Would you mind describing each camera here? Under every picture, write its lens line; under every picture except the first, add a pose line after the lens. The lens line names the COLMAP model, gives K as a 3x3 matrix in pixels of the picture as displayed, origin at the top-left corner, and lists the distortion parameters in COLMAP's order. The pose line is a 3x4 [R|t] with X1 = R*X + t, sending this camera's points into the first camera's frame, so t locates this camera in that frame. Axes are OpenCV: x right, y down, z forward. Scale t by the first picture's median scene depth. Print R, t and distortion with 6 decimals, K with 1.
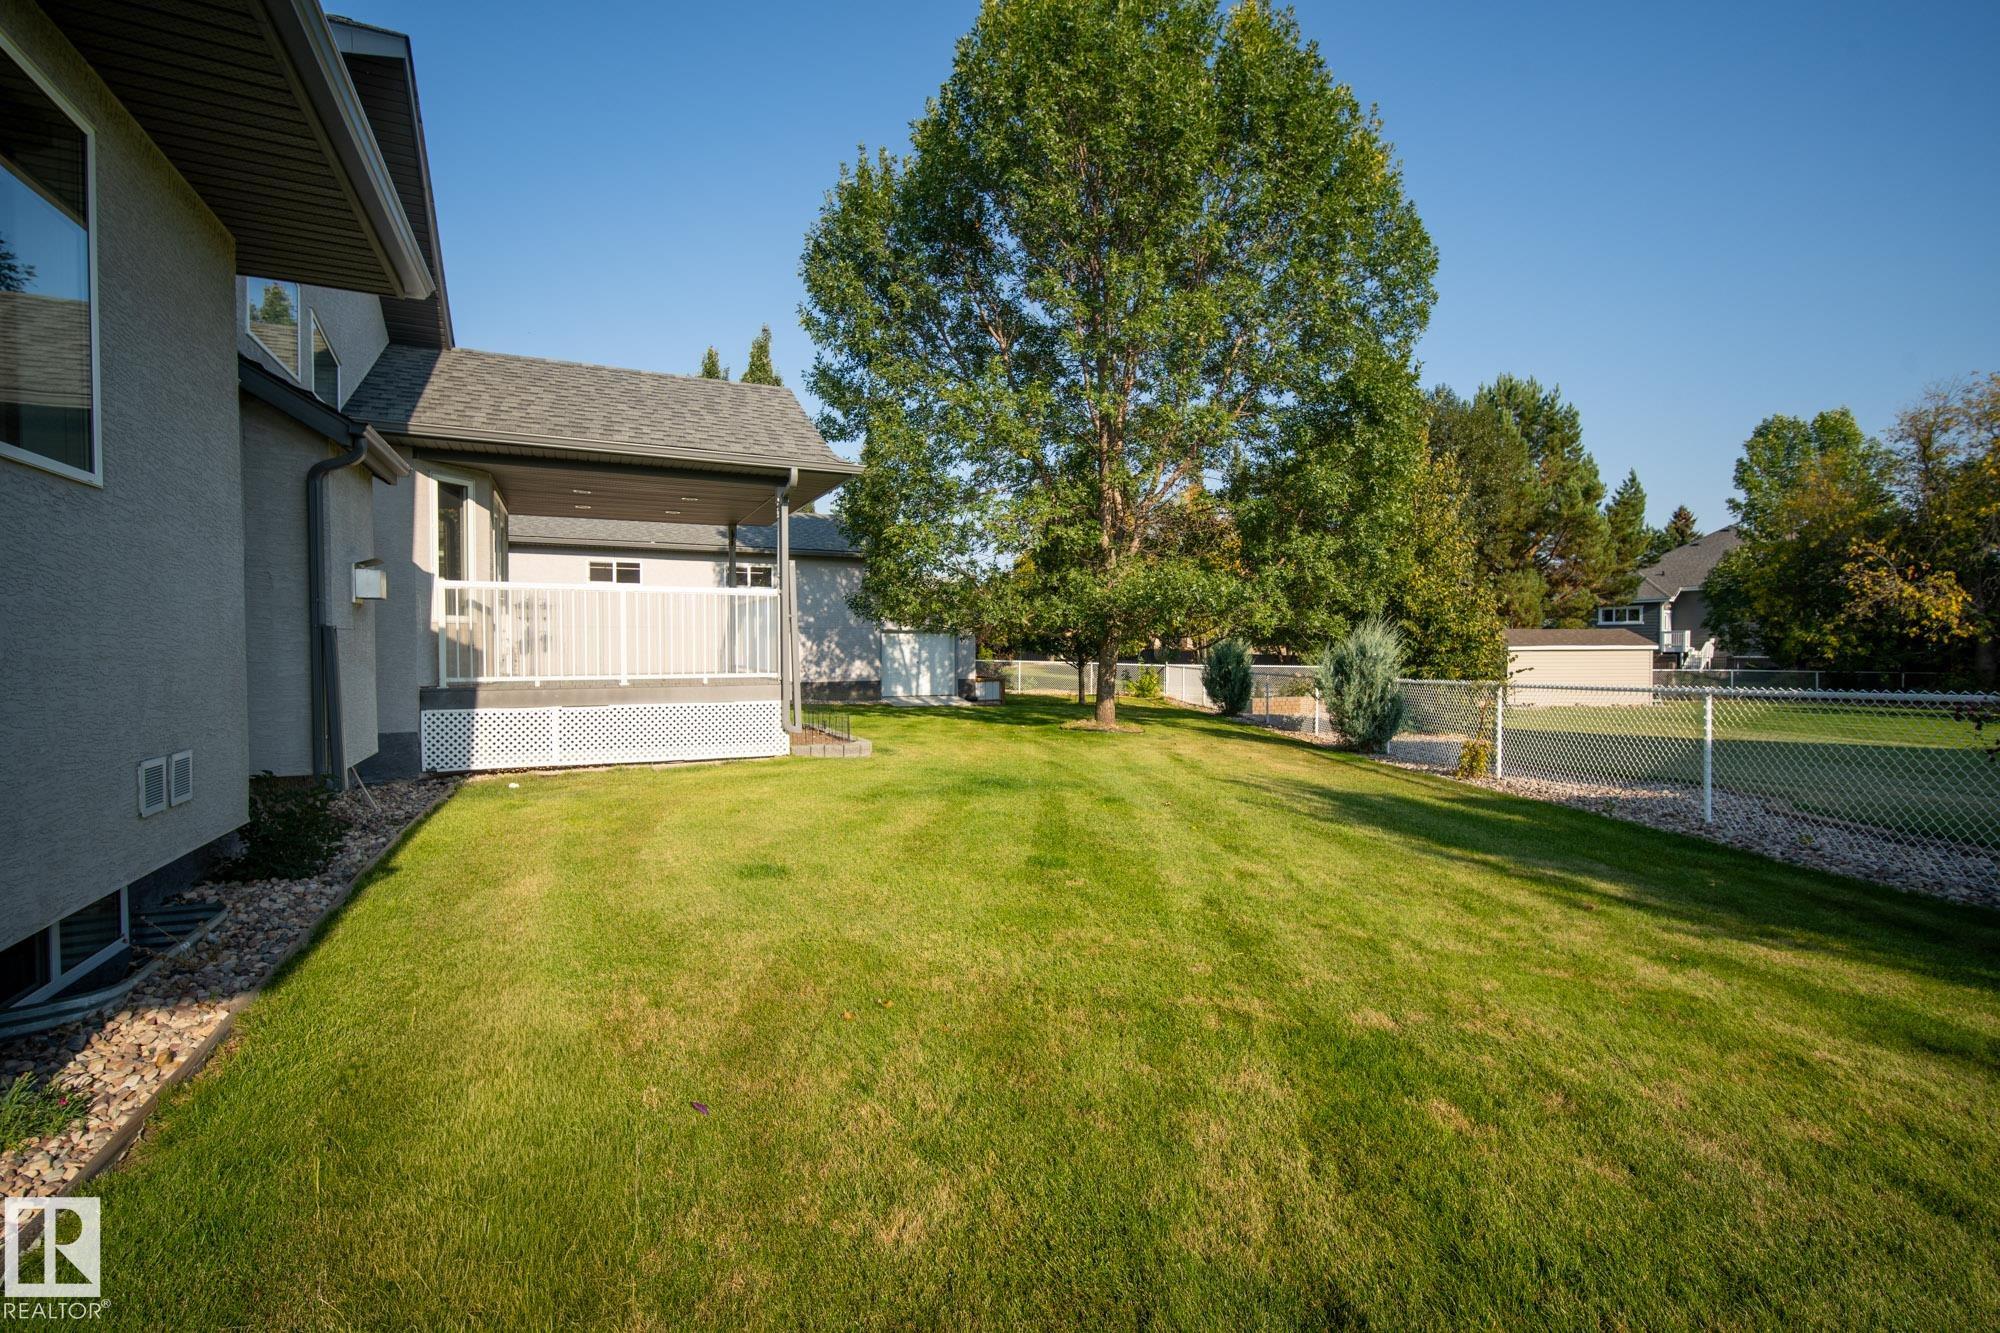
lens RADIAL K [[866.6, 0, 997.3], [0, 866.6, 647.1], [0, 0, 1]] dist [-0.008148, 0.000279]
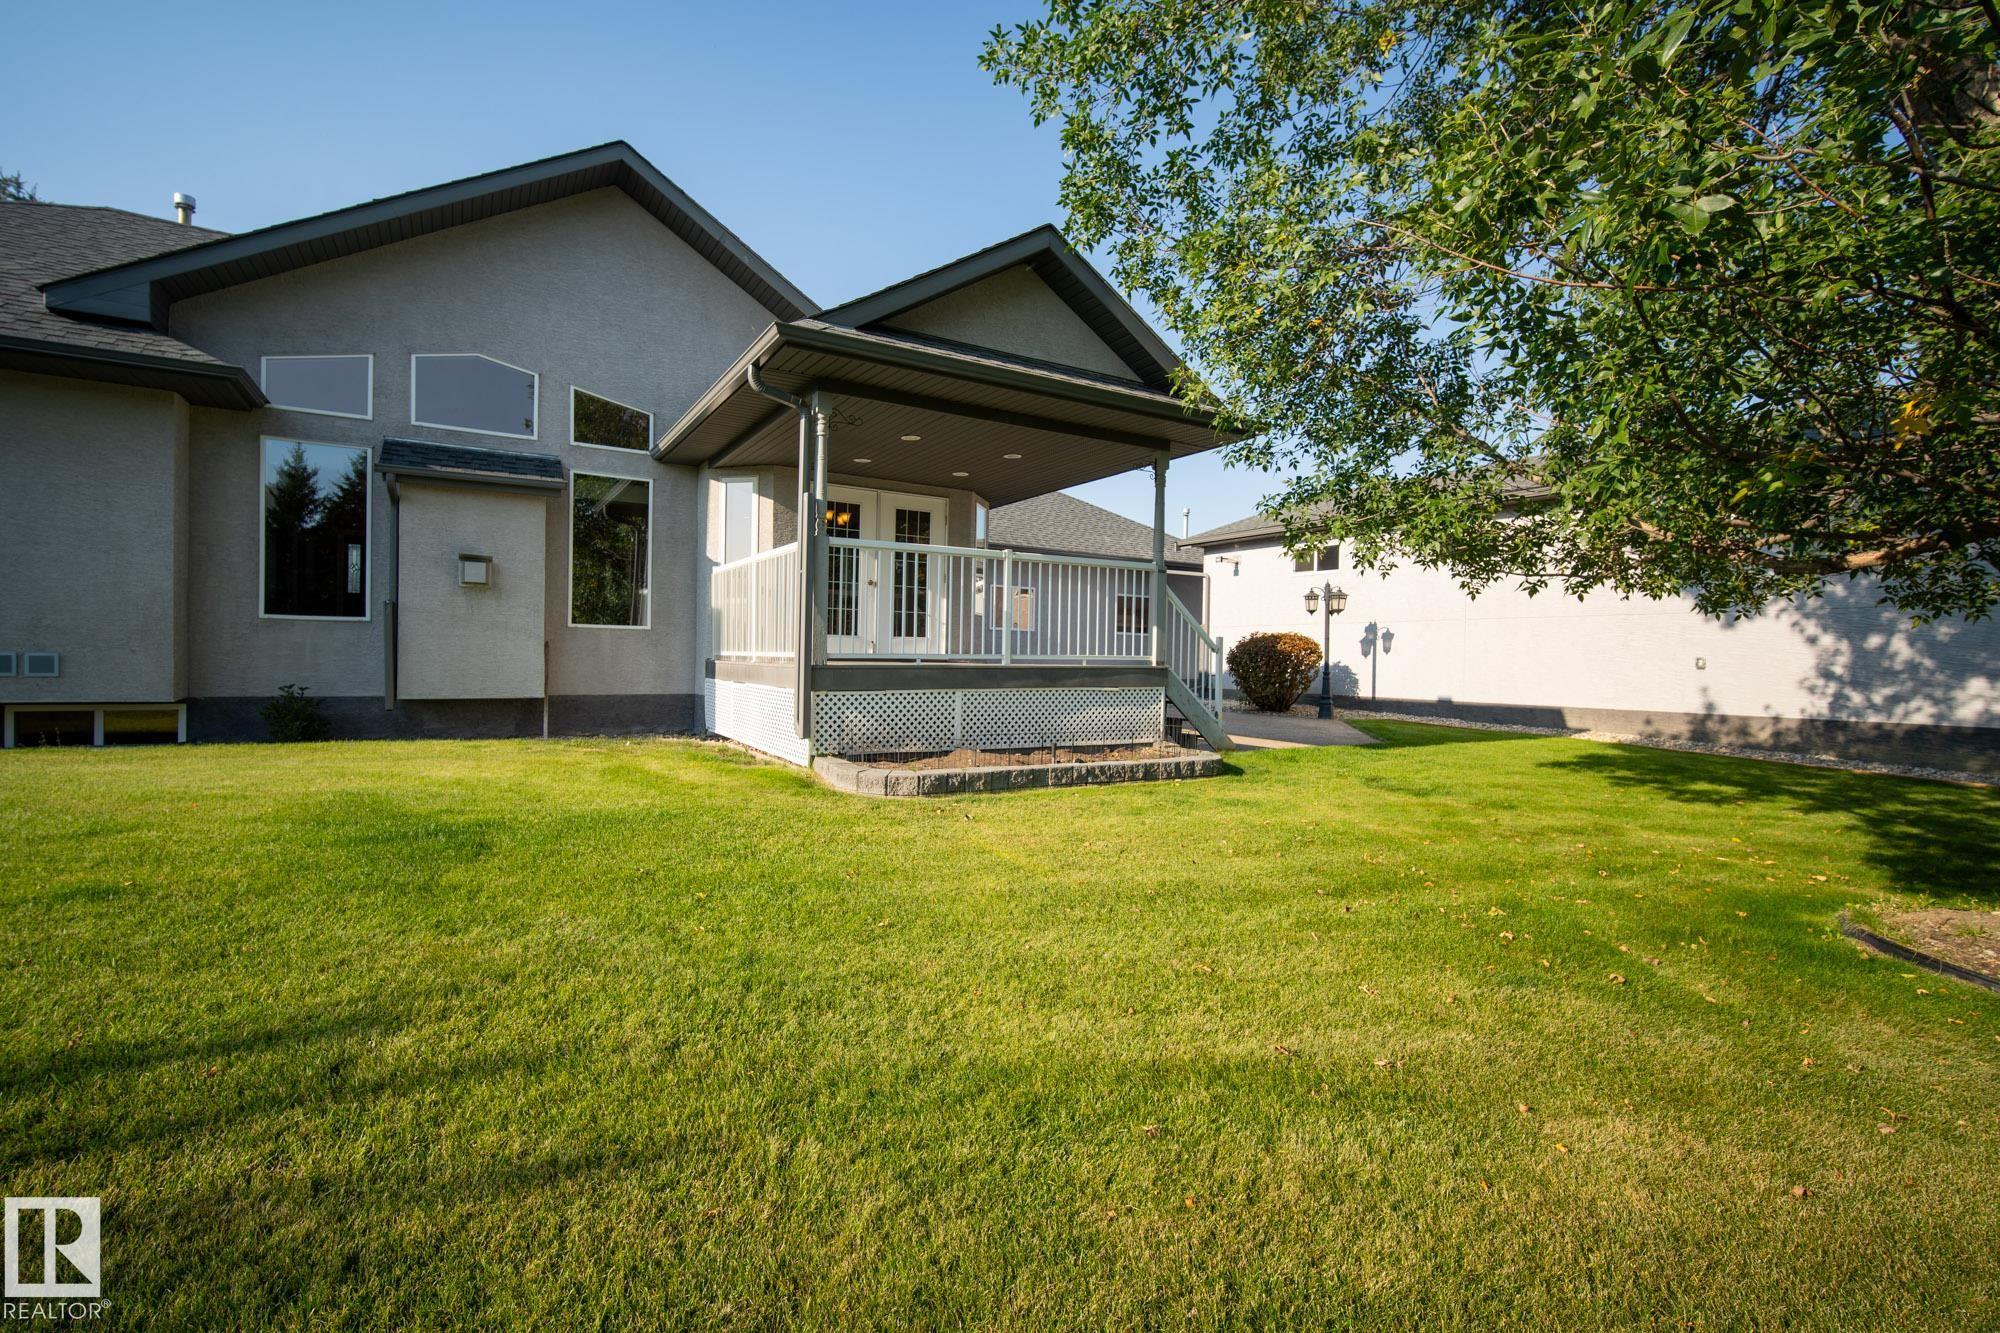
lens RADIAL K [[866.6, 0, 997.3], [0, 866.6, 647.1], [0, 0, 1]] dist [-0.008148, 0.000279]
pose [[0.100071, -0.005062, -0.994967, 0.451678], [-0.018696, 0.999801, -0.006967, 0.025999], [0.994805, 0.019299, 0.099957, 1.020795]]
